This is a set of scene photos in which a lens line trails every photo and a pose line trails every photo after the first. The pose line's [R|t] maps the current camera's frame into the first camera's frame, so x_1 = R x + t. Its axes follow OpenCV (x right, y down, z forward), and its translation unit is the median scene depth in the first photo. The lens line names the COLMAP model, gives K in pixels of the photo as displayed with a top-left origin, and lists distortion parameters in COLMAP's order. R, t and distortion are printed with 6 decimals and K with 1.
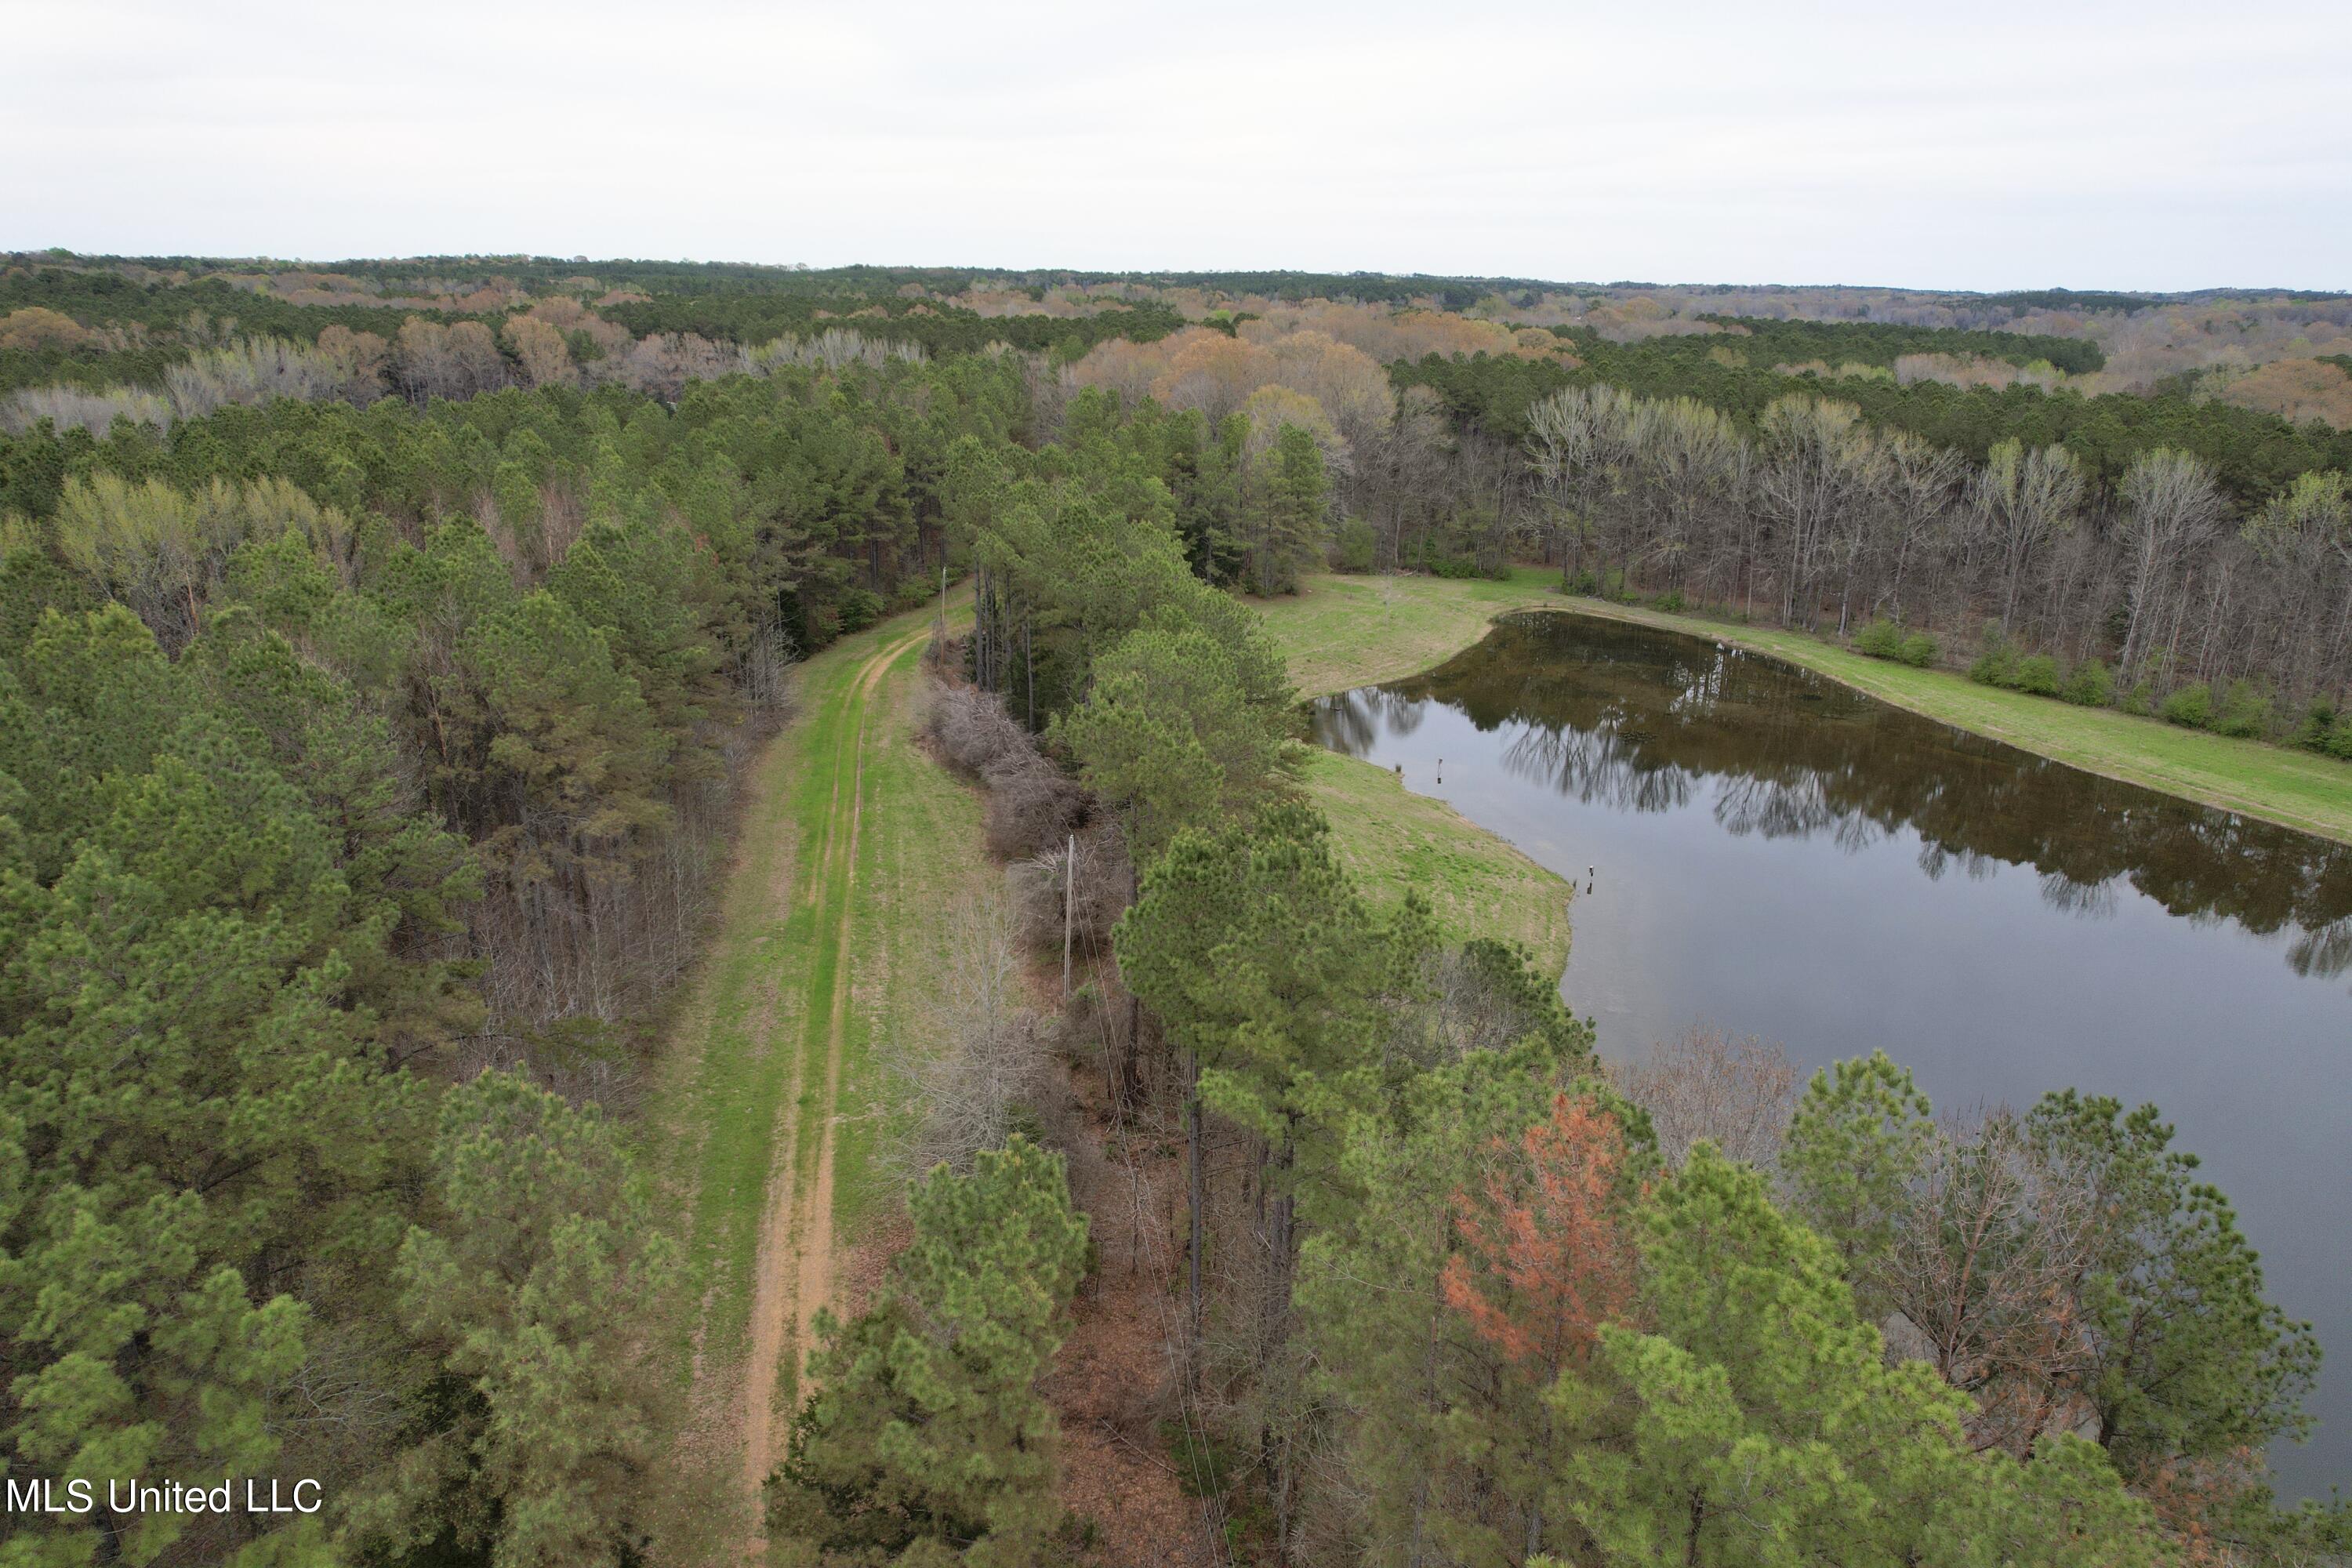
lens RADIAL K [[1503.6, 0, 1177.6], [0, 1503.6, 815.5], [0, 0, 1]] dist [-0.085206, 0.062594]
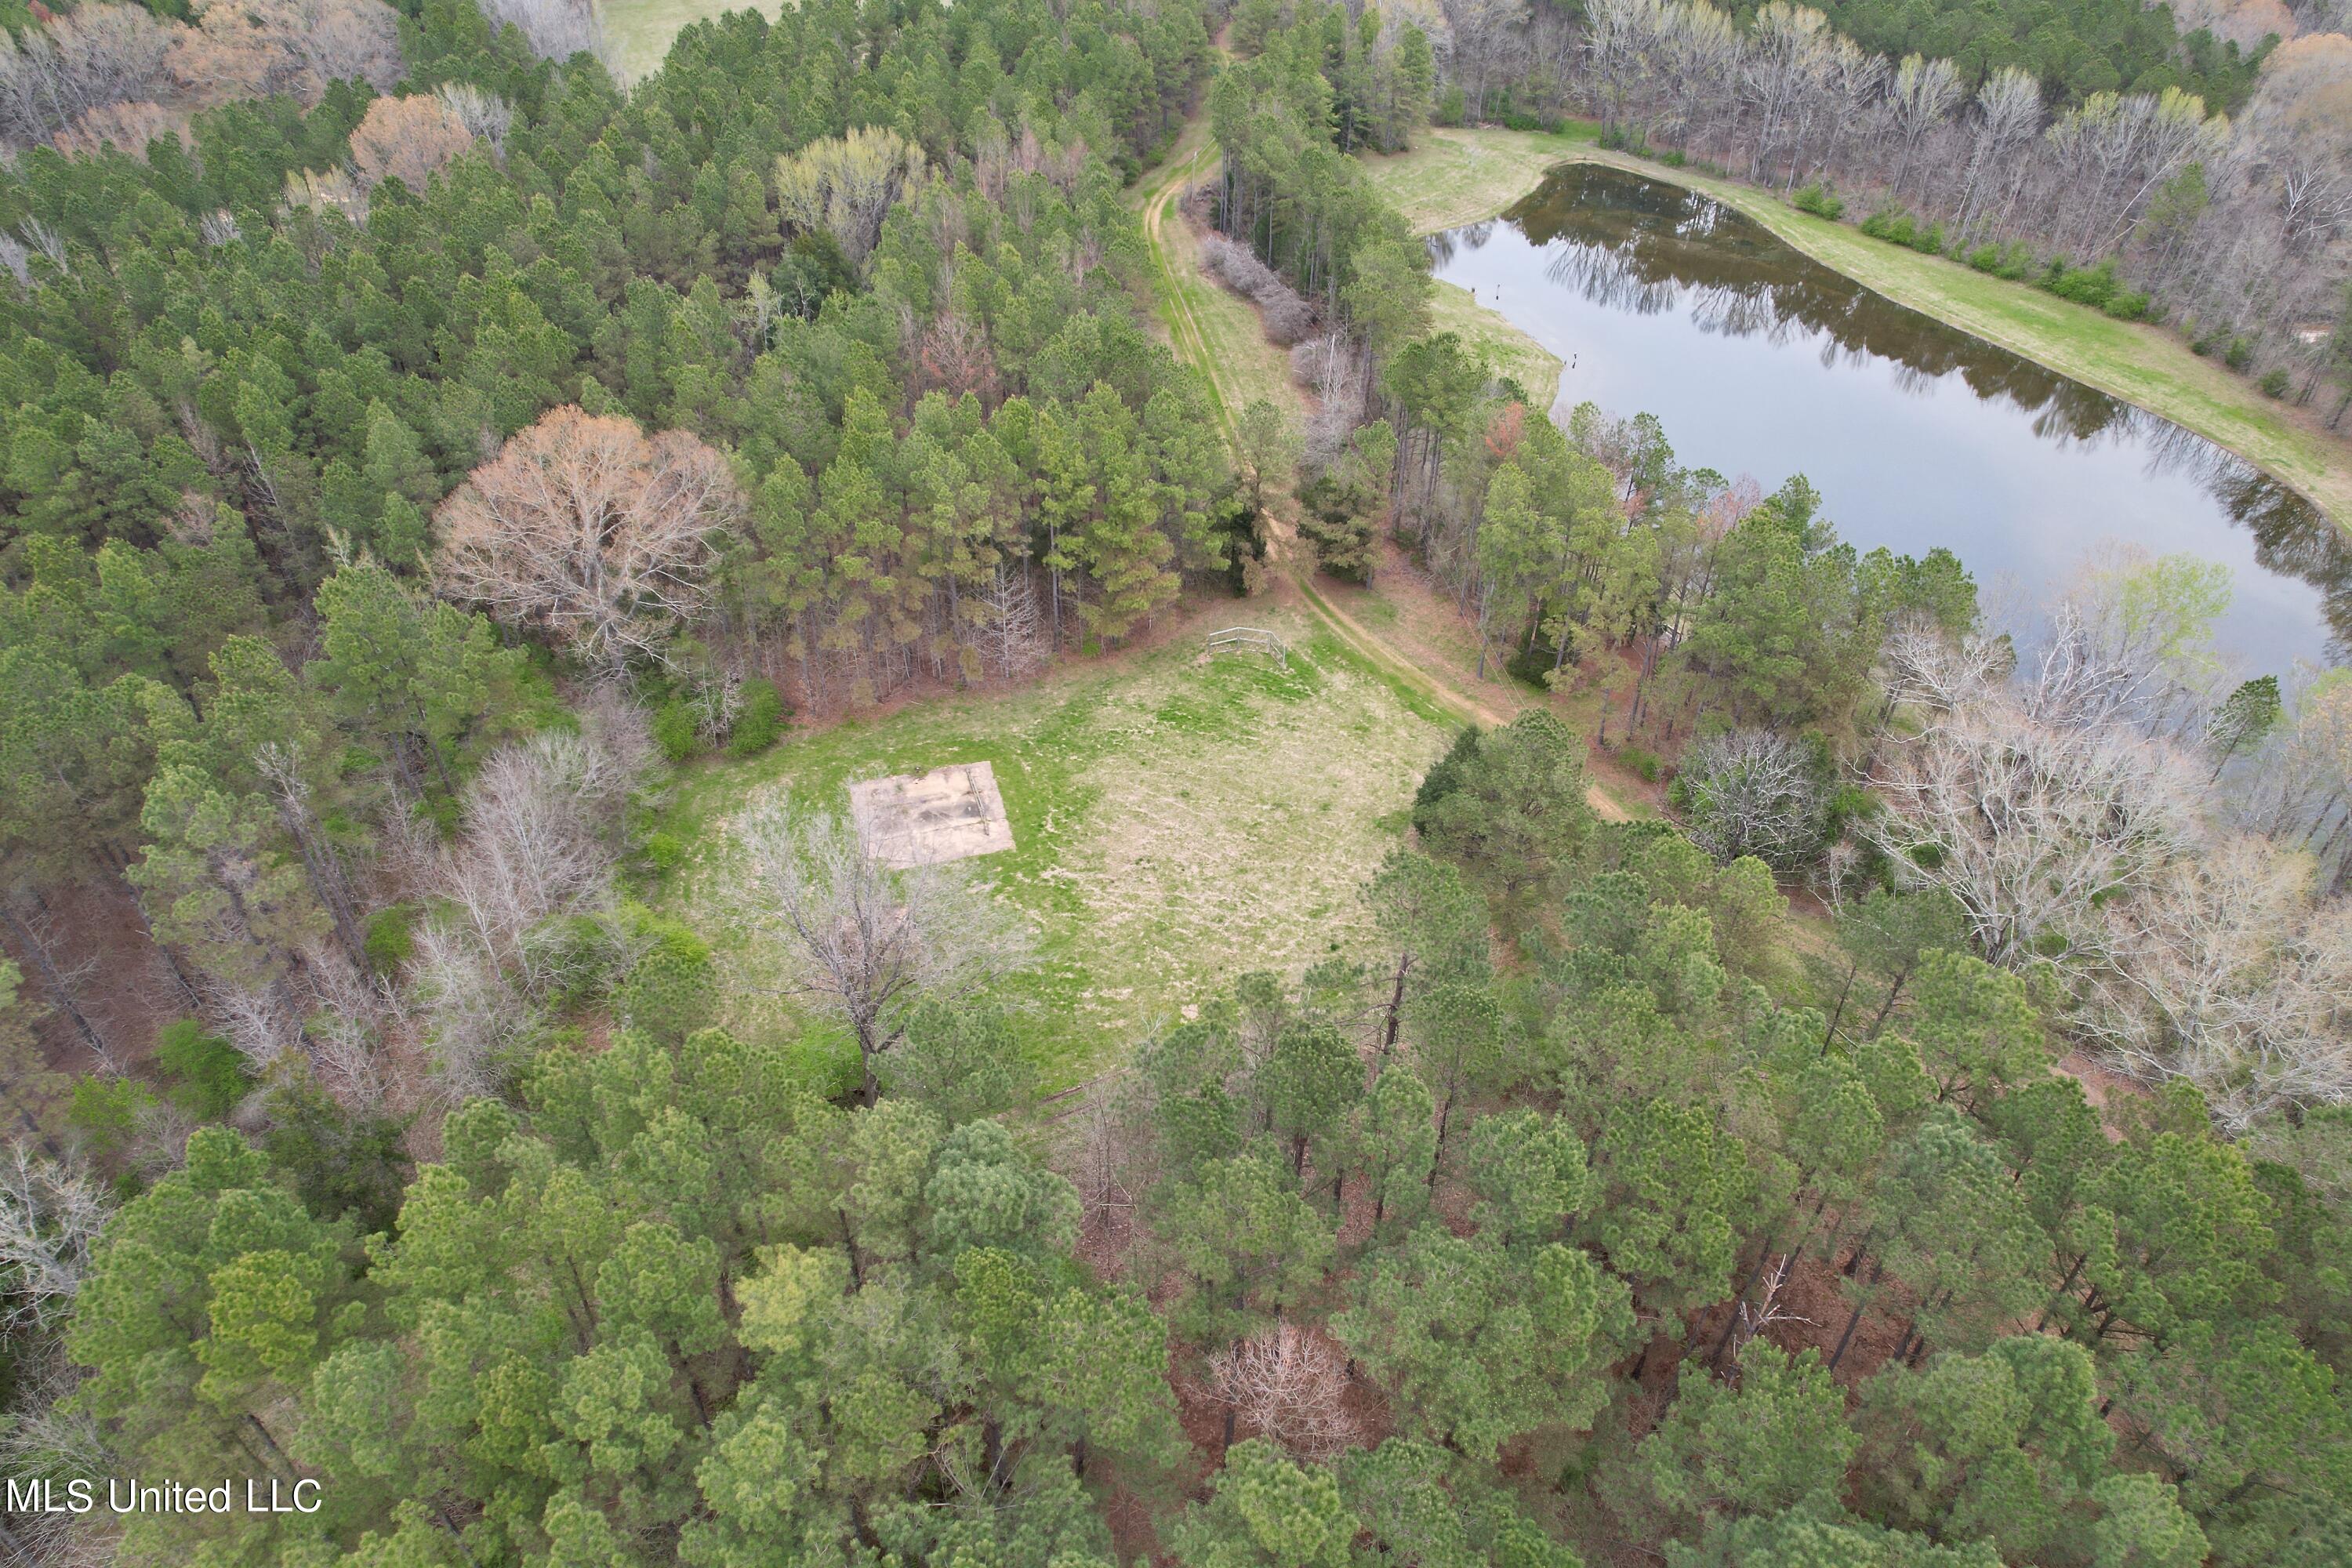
lens RADIAL K [[1503.6, 0, 1177.6], [0, 1503.6, 815.5], [0, 0, 1]] dist [-0.085206, 0.062594]
pose [[0.999487, 0.020544, -0.024559, -0.093543], [-0.011160, 0.942440, 0.334189, -0.020616], [0.030011, -0.333743, 0.942186, -0.551316]]
